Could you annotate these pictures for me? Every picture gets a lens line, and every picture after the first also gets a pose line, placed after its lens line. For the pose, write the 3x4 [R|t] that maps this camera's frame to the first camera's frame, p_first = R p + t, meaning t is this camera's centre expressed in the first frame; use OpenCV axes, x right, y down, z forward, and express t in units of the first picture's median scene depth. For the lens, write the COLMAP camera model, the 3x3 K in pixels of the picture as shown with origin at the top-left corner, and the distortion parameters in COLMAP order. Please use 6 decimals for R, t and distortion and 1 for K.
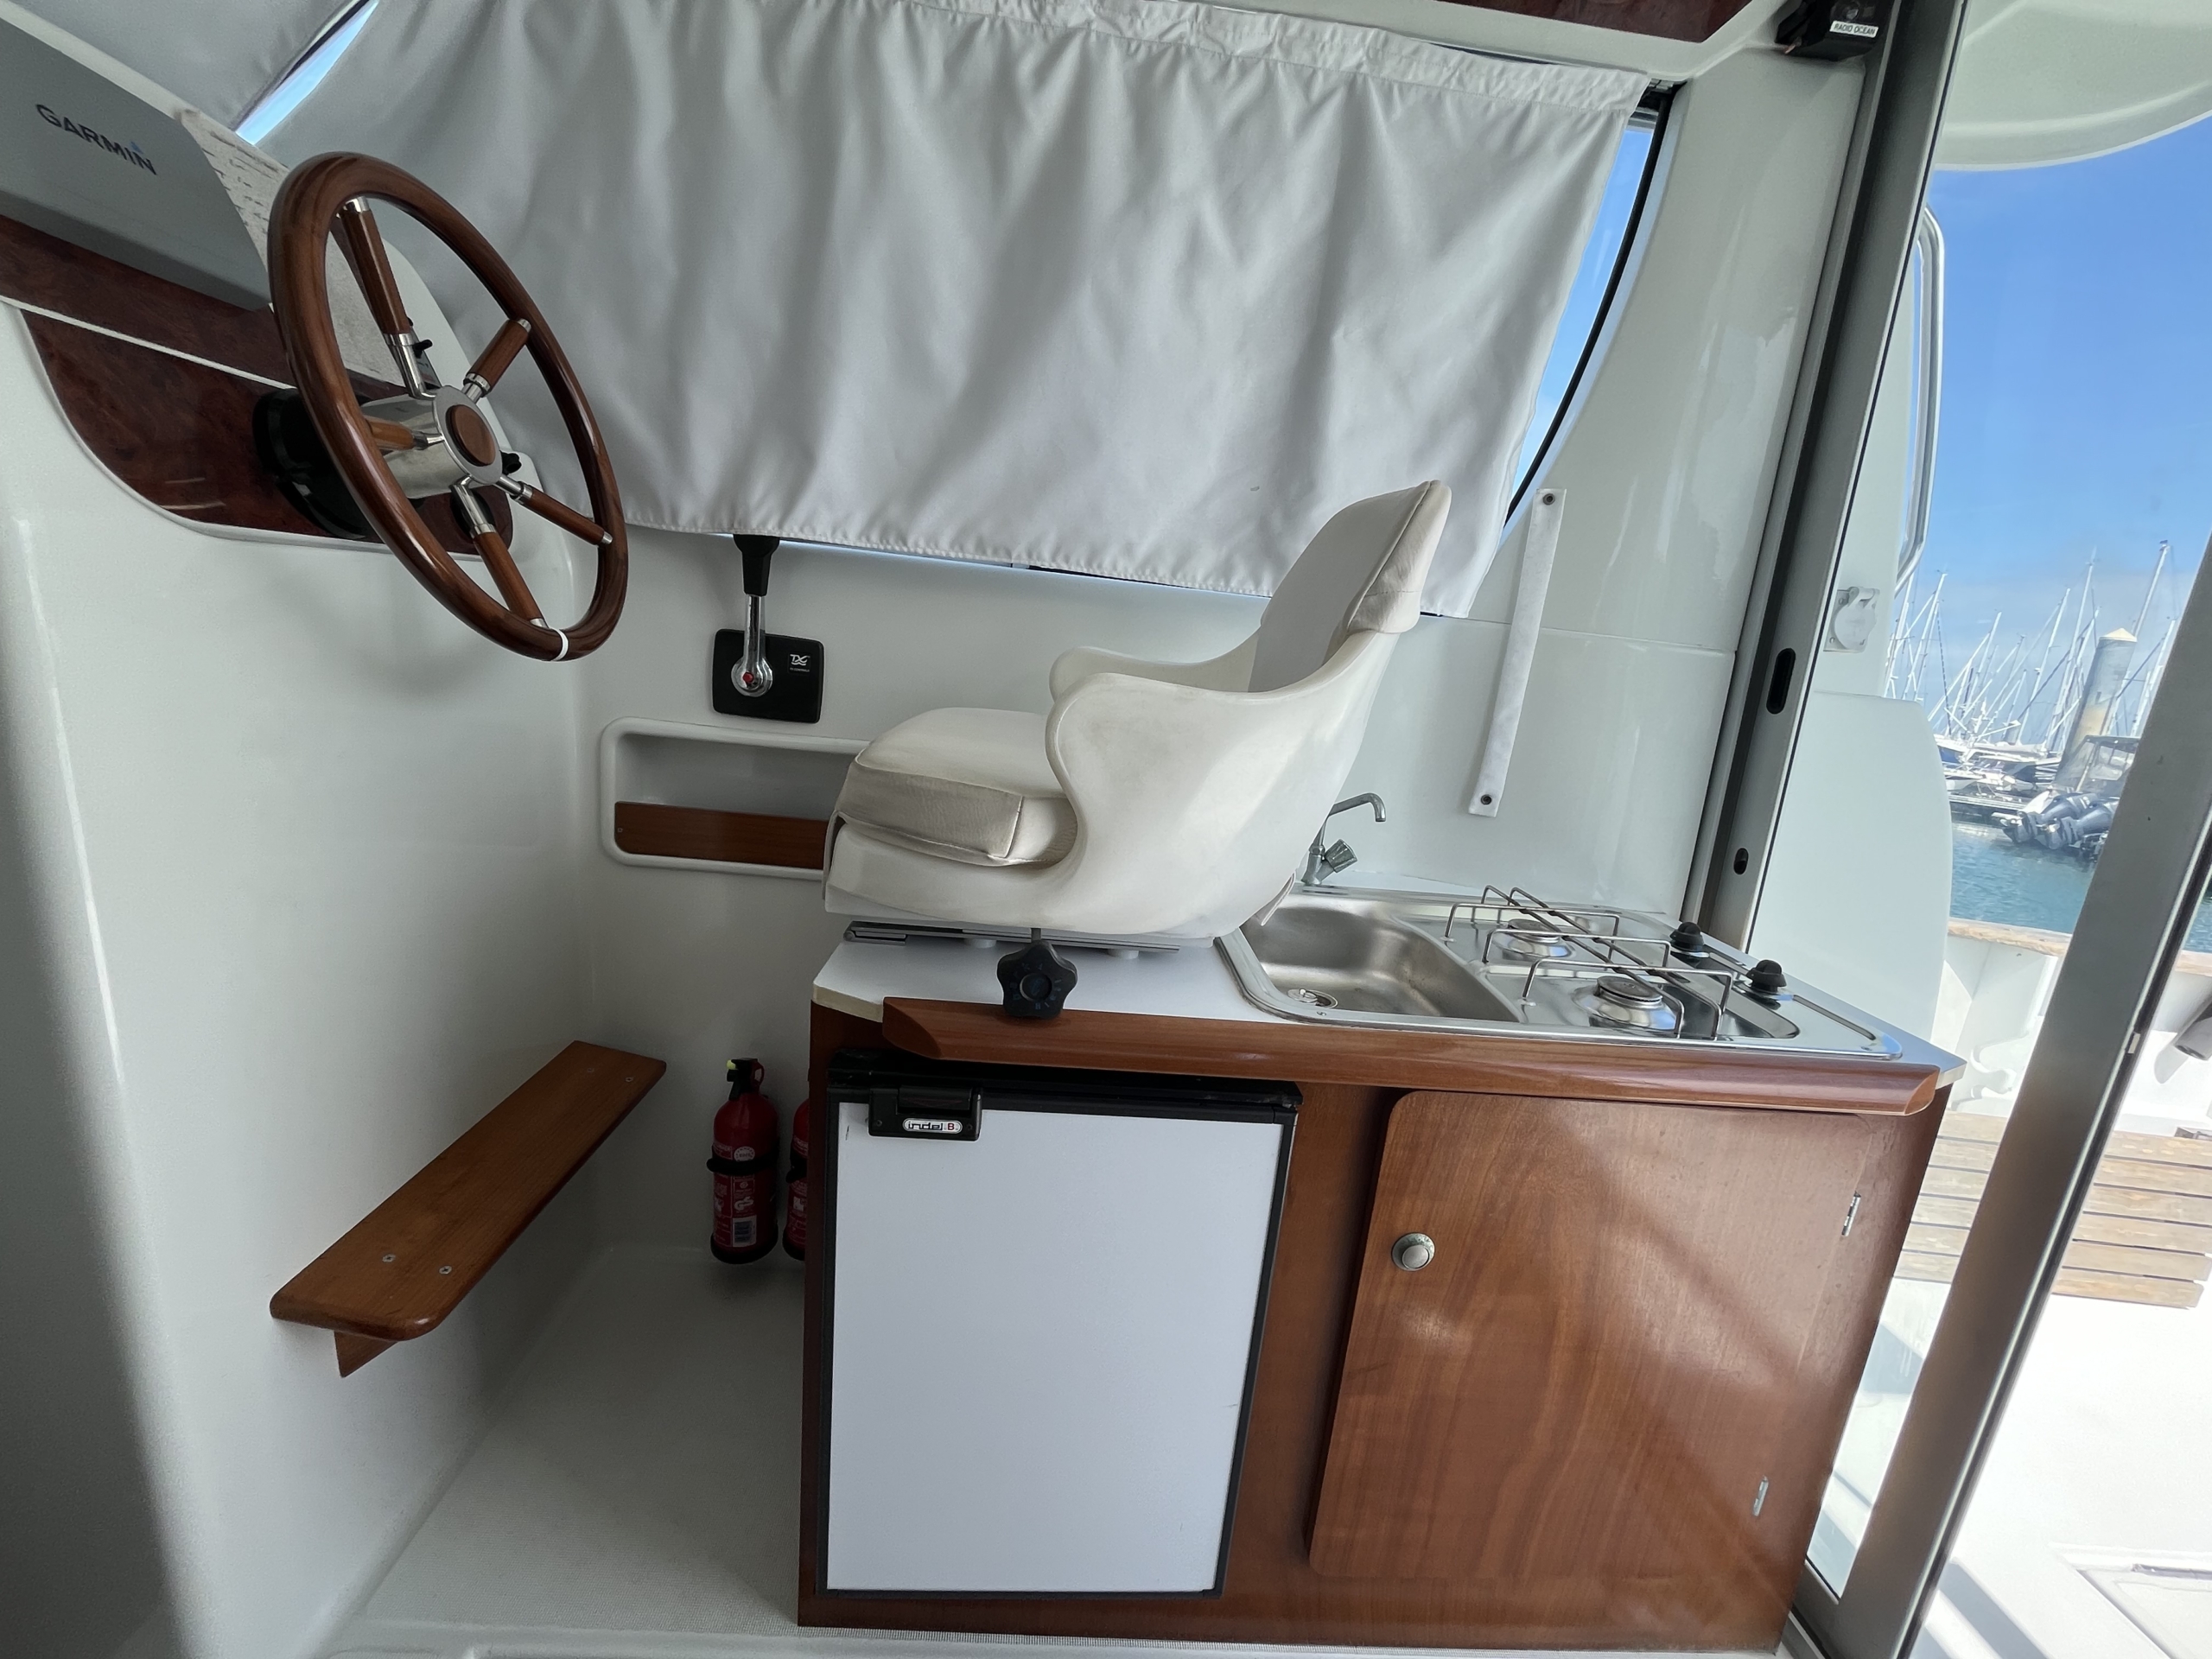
lens RADIAL K [[890.0, 0, 1107.6], [0, 890.0, 828.3], [0, 0, 1]] dist [-0.004093, -0.000271]
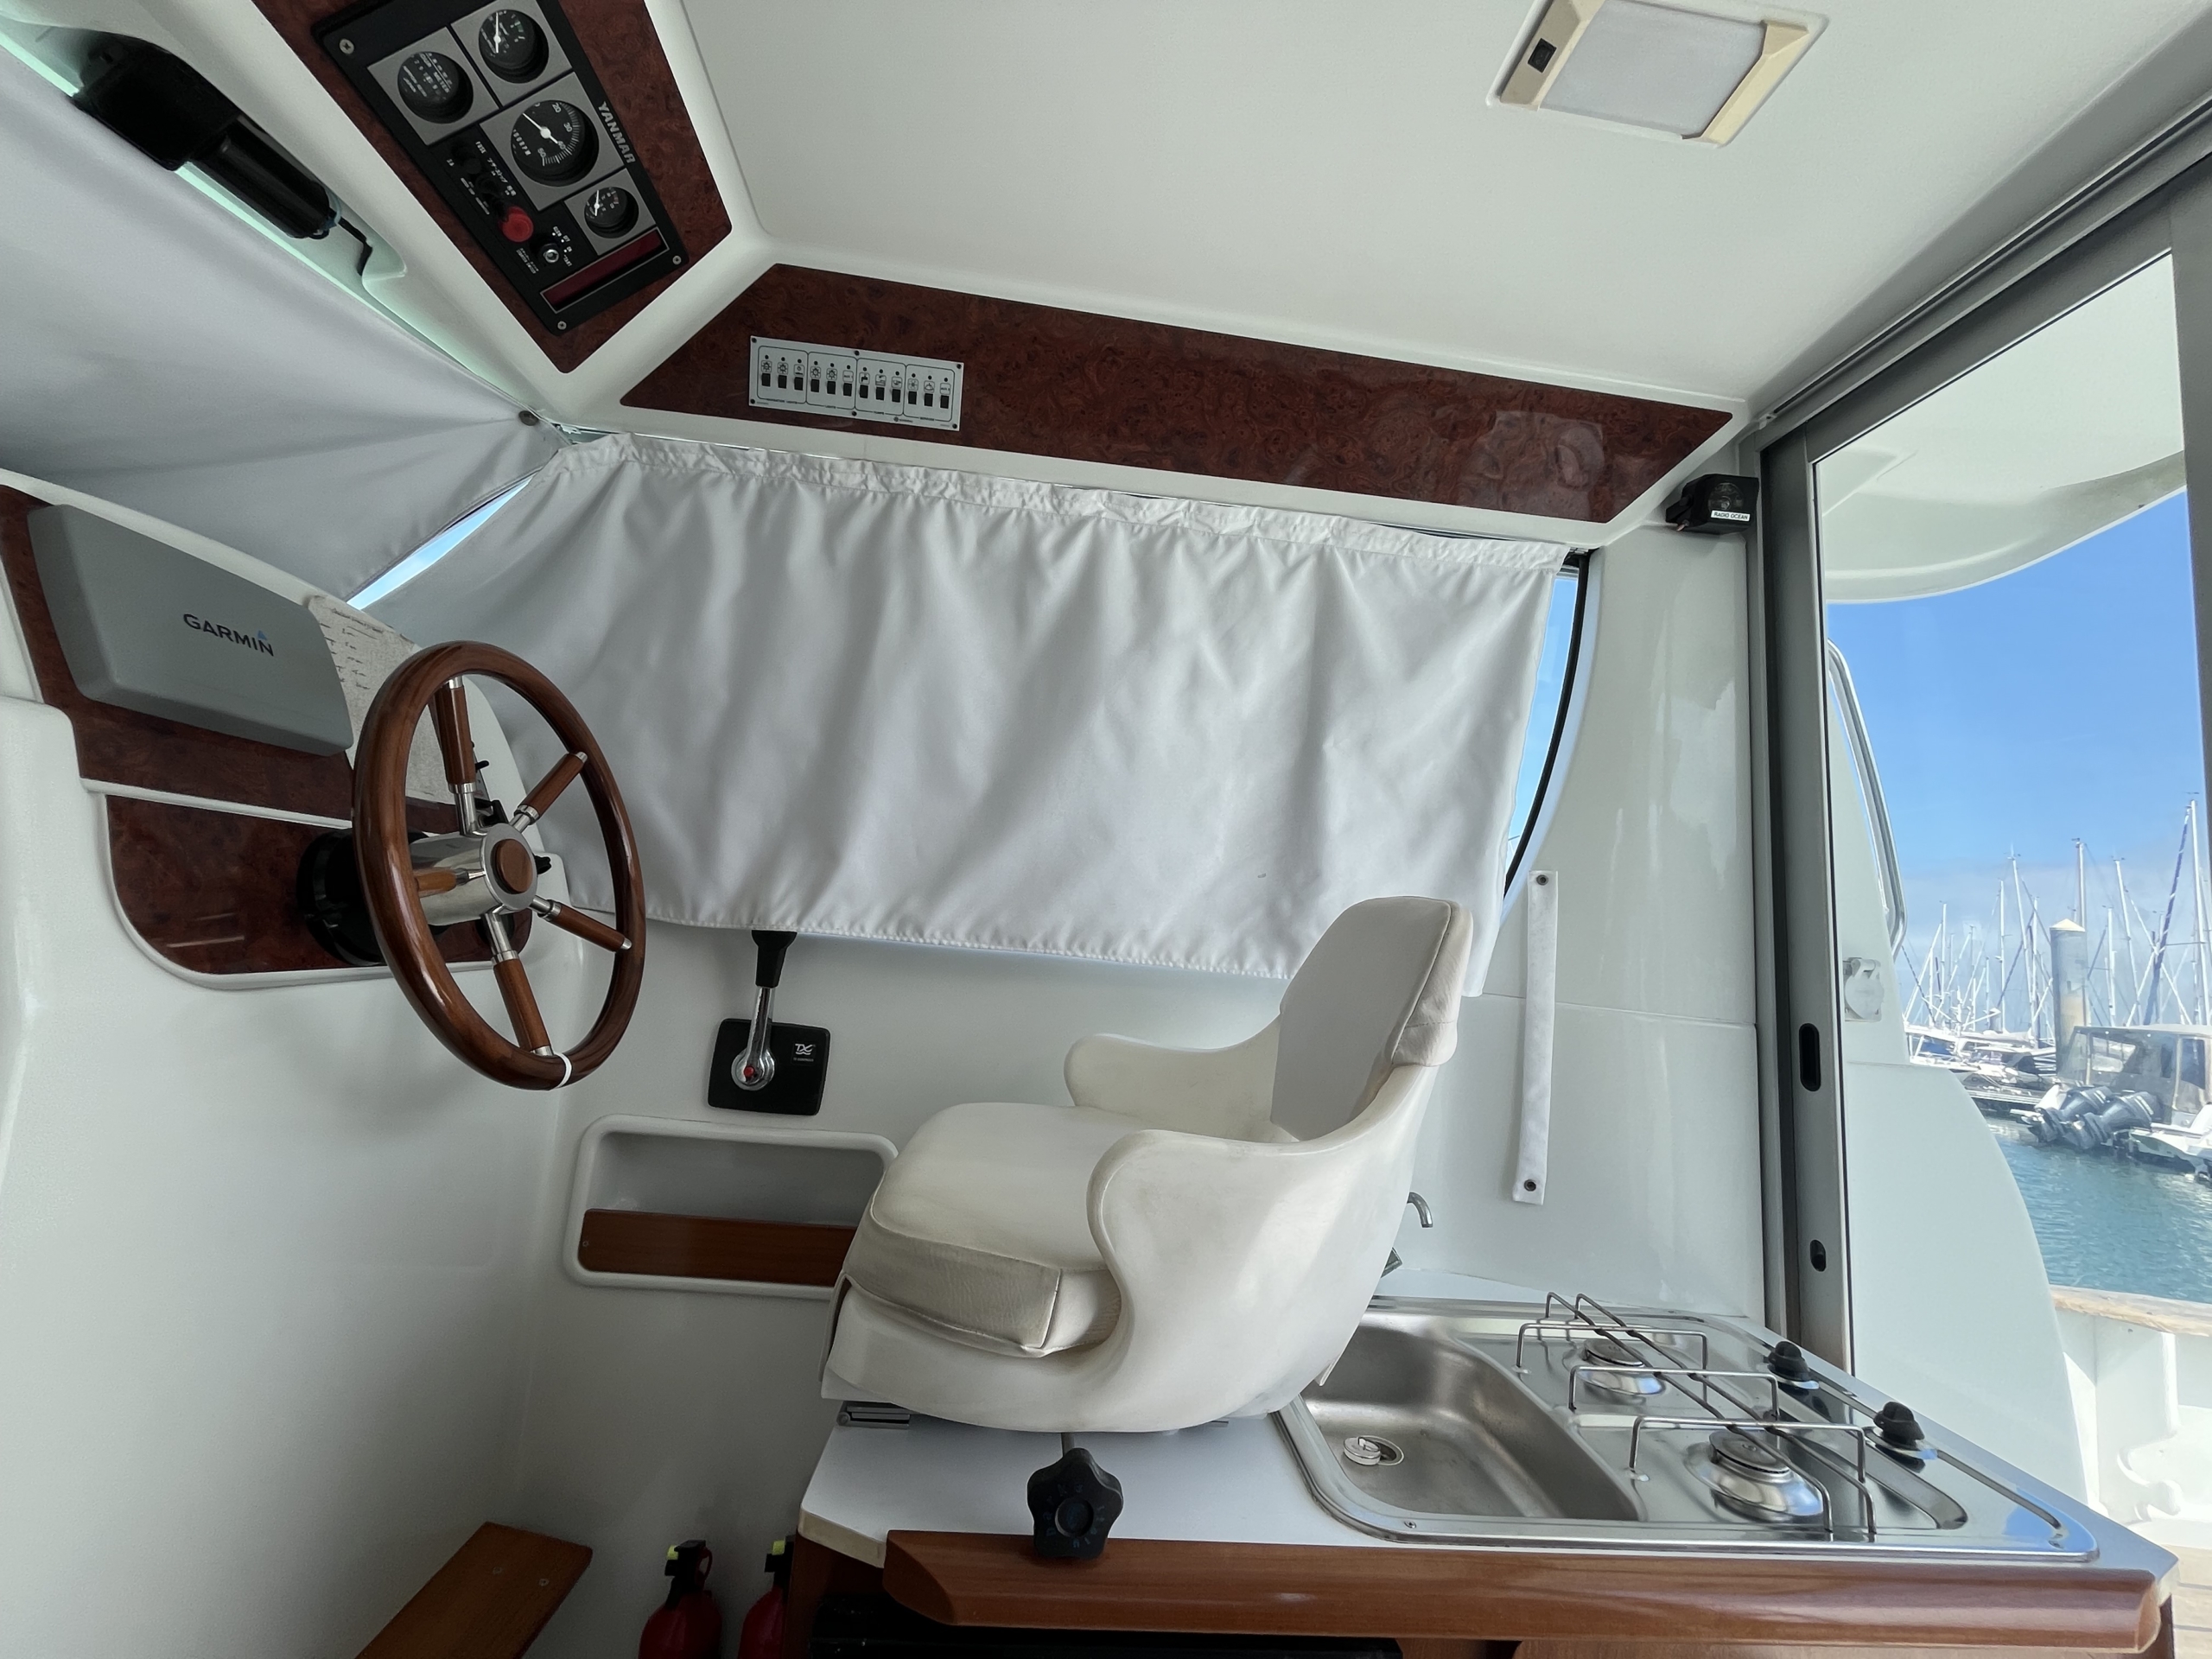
lens RADIAL K [[890.0, 0, 1105.8], [0, 890.0, 824.5], [0, 0, 1]] dist [-0.004093, -0.000271]
pose [[0.999700, -0.011552, 0.021609, -0.042166], [0.018029, 0.944007, -0.329433, -0.109316], [-0.016594, 0.329723, 0.943932, 0.002315]]
